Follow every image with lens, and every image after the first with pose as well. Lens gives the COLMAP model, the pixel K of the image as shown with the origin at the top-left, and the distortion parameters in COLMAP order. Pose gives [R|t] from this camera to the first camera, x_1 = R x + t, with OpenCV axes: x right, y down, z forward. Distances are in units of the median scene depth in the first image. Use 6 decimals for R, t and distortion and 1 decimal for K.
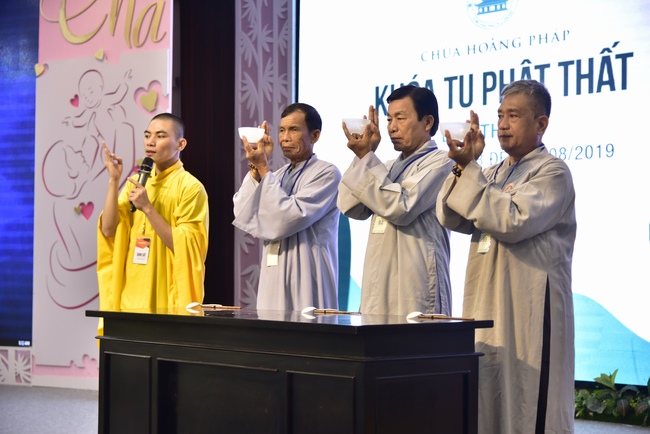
lens RADIAL K [[1231.3, 0, 325.4], [0, 1231.3, 220.4], [0, 0, 1]] dist [-0.024977, 0.000000]
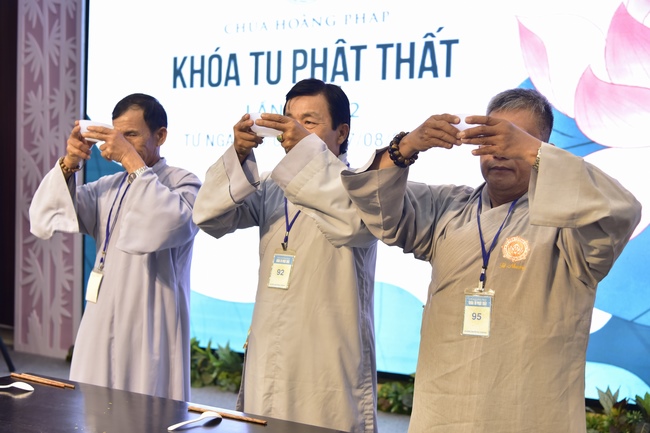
lens RADIAL K [[915.6, 0, 326.7], [0, 915.6, 214.8], [0, 0, 1]] dist [-0.019723, 0.000000]
pose [[0.963092, 0.009445, 0.269005, -0.037412], [-0.027962, 0.997488, 0.065087, -0.037449], [-0.267715, -0.070207, 0.960937, 0.286539]]
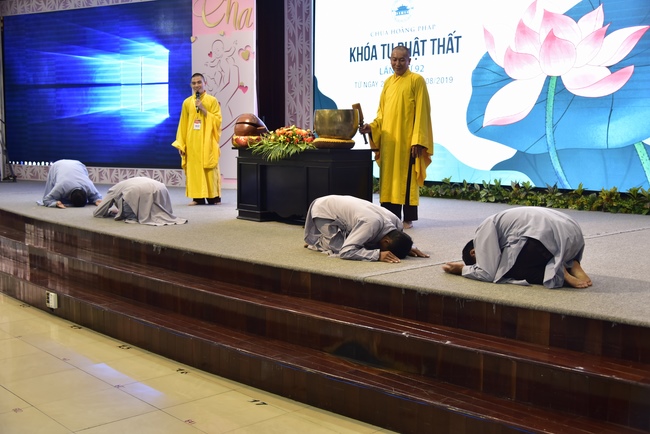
lens RADIAL K [[760.4, 0, 322.9], [0, 760.4, 217.4], [0, 0, 1]] dist [-0.017190, 0.000000]
pose [[0.999783, 0.000504, -0.020824, 0.022150], [0.002533, 0.989348, 0.145544, -0.009186], [0.020675, -0.145566, 0.989133, -0.378985]]
